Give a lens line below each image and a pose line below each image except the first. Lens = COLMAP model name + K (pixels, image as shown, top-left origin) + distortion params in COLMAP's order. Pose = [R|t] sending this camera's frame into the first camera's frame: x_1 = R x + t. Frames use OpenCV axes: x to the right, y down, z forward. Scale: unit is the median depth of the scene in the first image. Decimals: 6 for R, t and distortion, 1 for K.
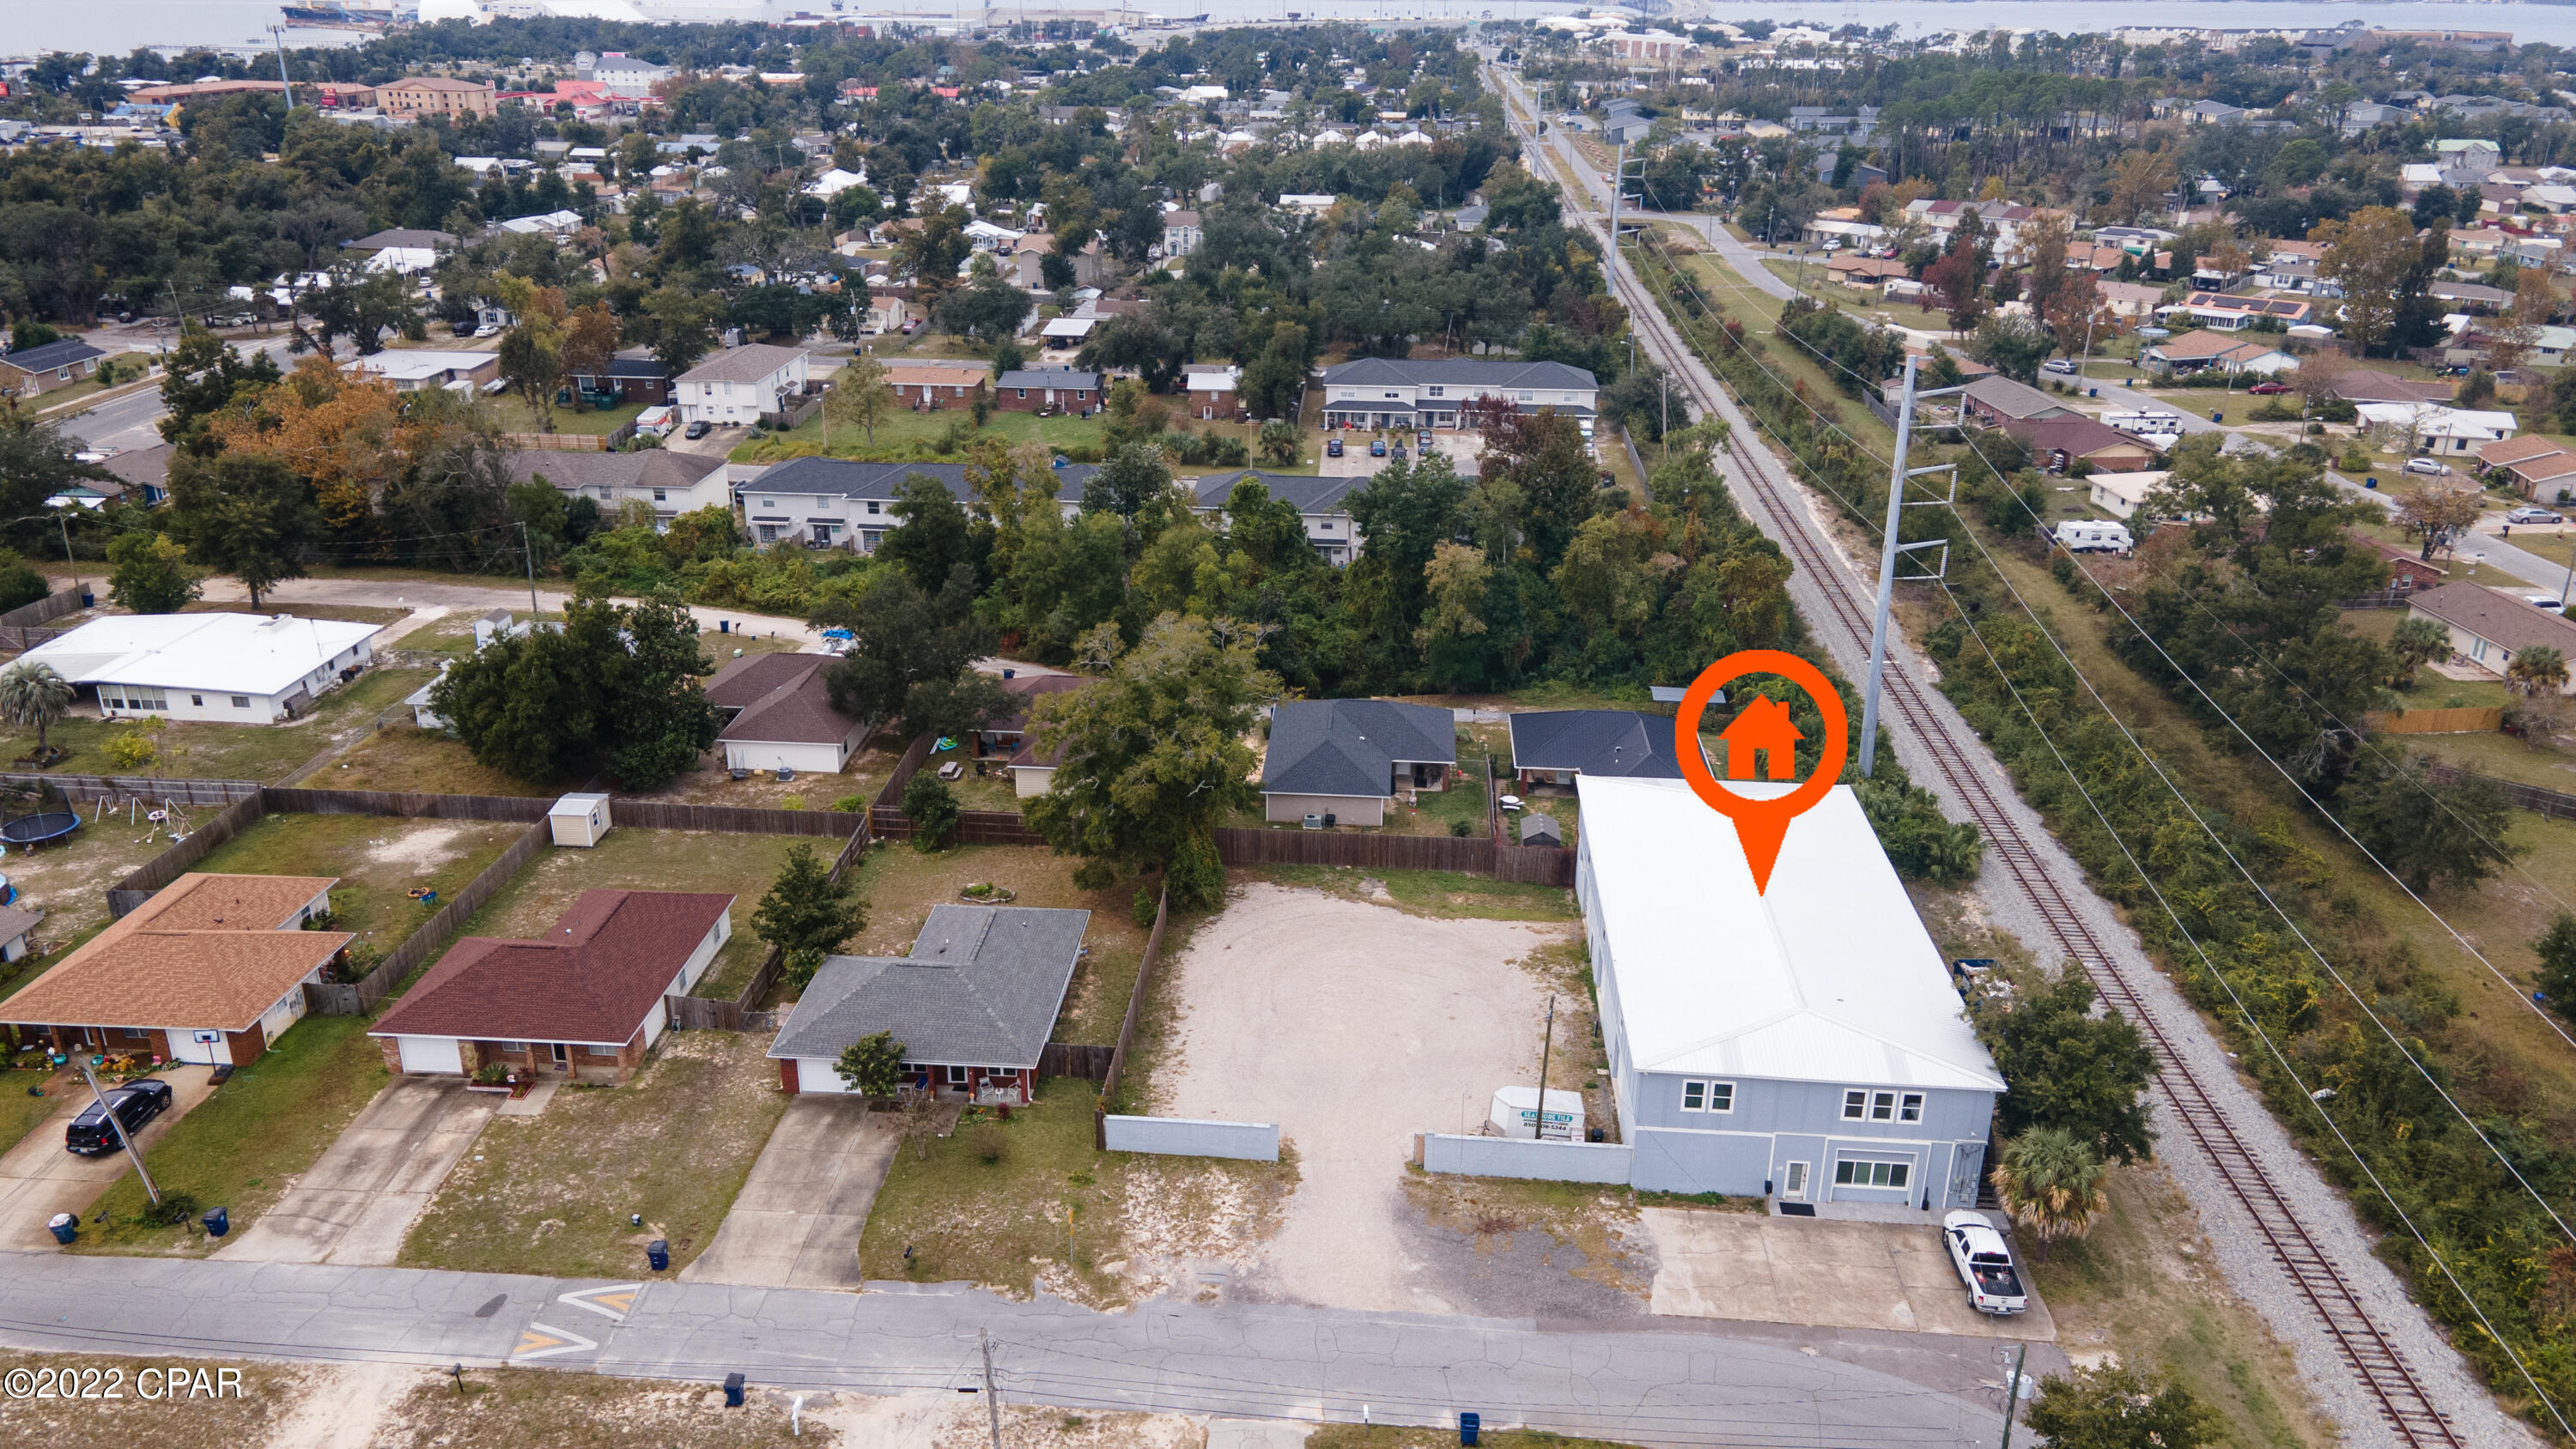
lens RADIAL K [[1888.0, 0, 1241.1], [0, 1888.0, 725.3], [0, 0, 1]] dist [0.016851, 0.001508]
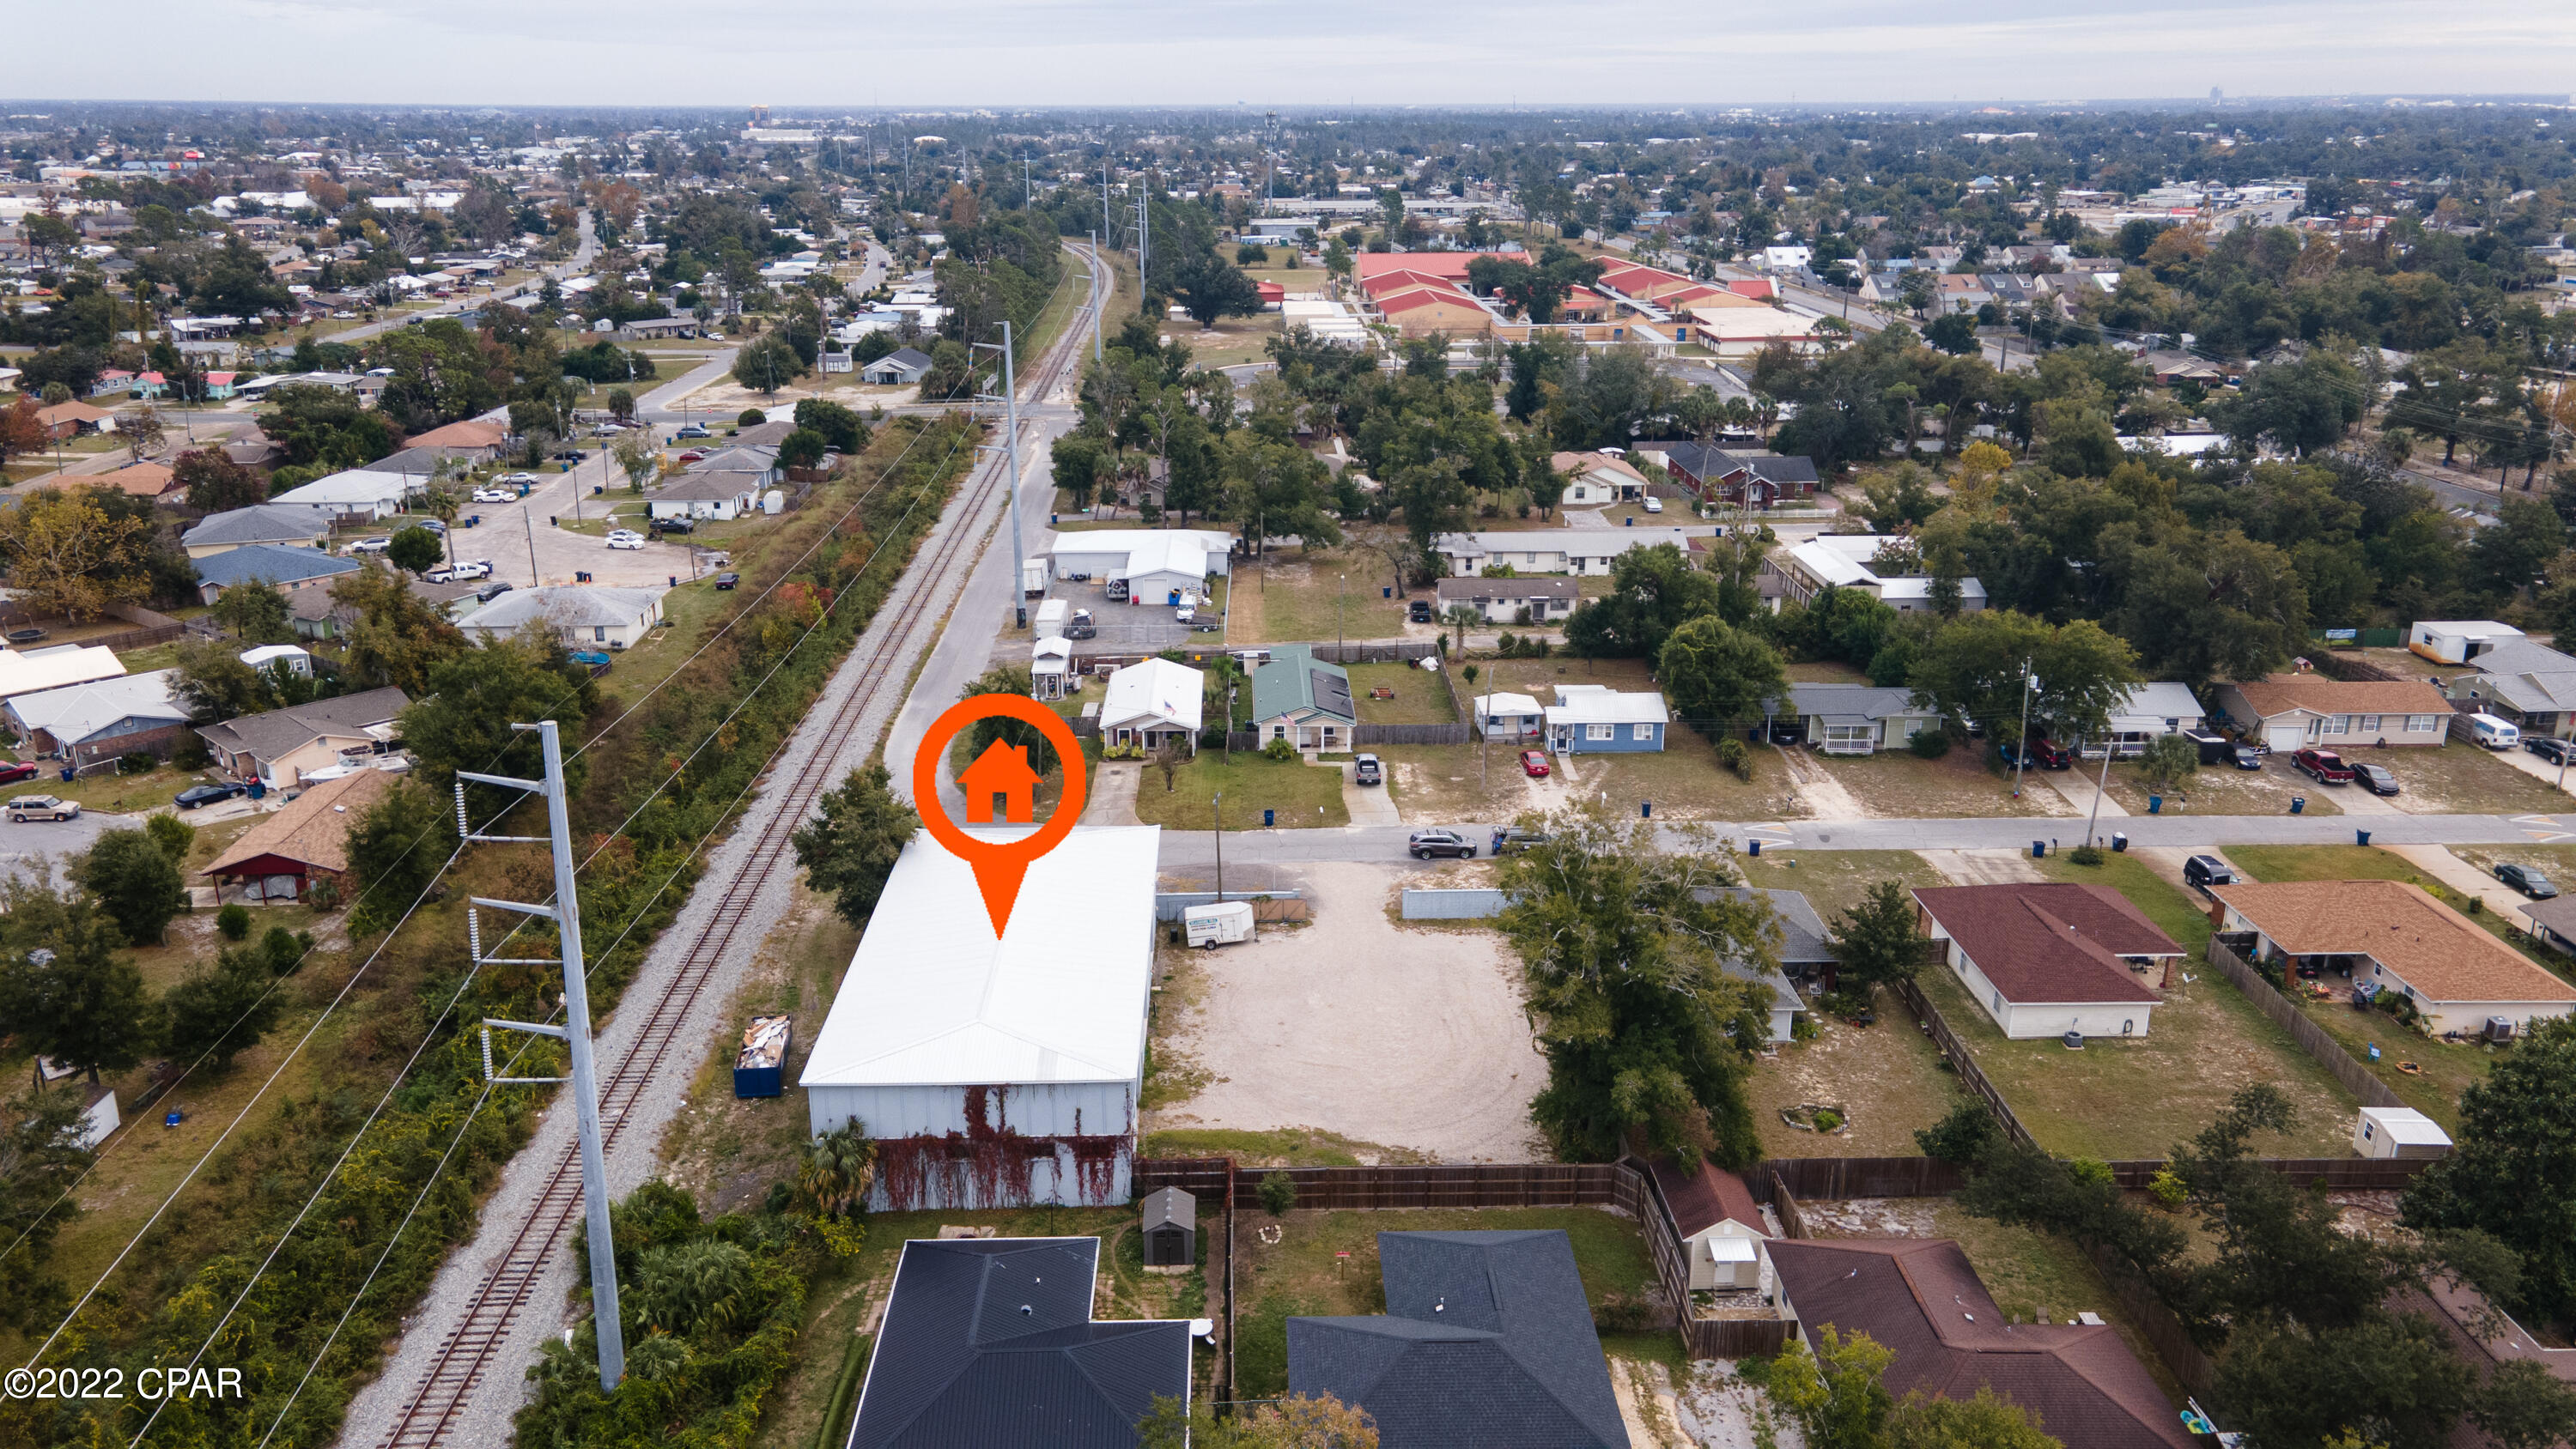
lens RADIAL K [[1878.9, 0, 1265.8], [0, 1878.9, 725.3], [0, 0, 1]] dist [0.022716, 0.032110]
pose [[-0.994619, 0.034742, -0.097605, 0.231549], [-0.036298, 0.765533, 0.642372, -0.711157], [0.097037, 0.642458, -0.760153, 1.796907]]
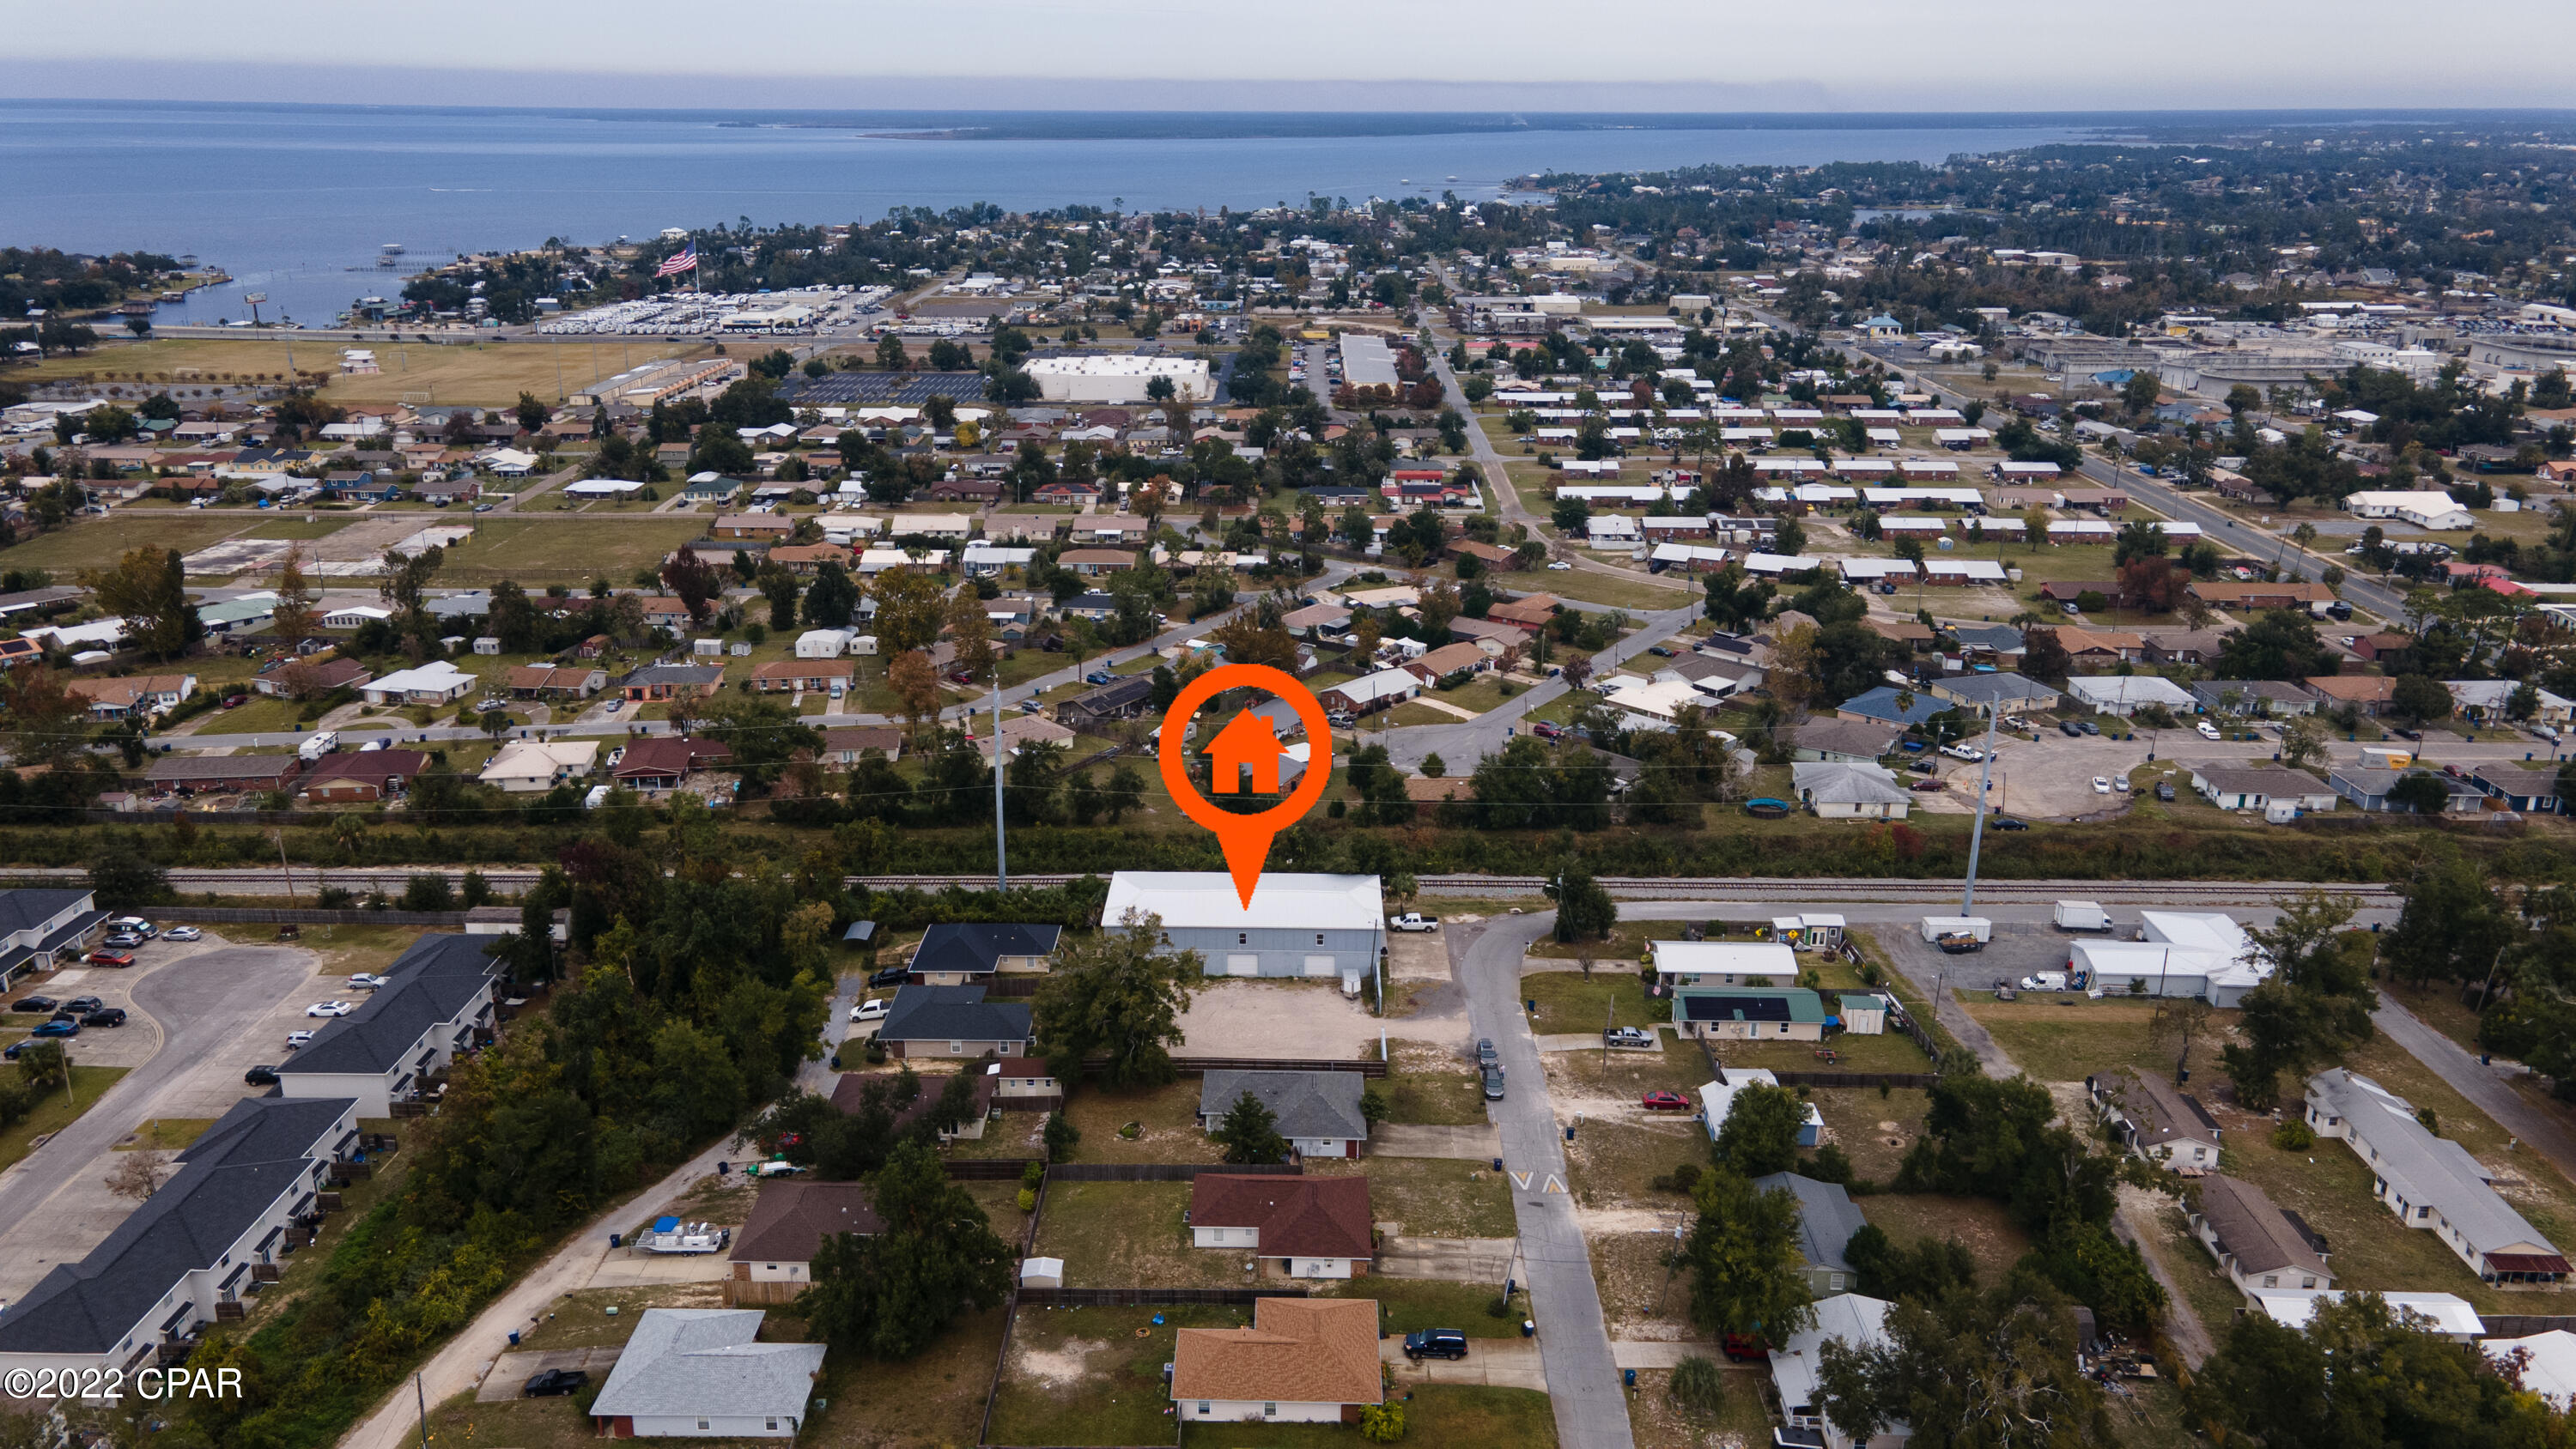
lens RADIAL K [[1878.9, 0, 1265.8], [0, 1878.9, 725.3], [0, 0, 1]] dist [0.022716, 0.032110]
pose [[-0.068020, -0.314930, 0.946674, -1.890410], [0.365521, 0.875030, 0.317359, -0.834026], [-0.928314, 0.367616, 0.055594, 0.785182]]
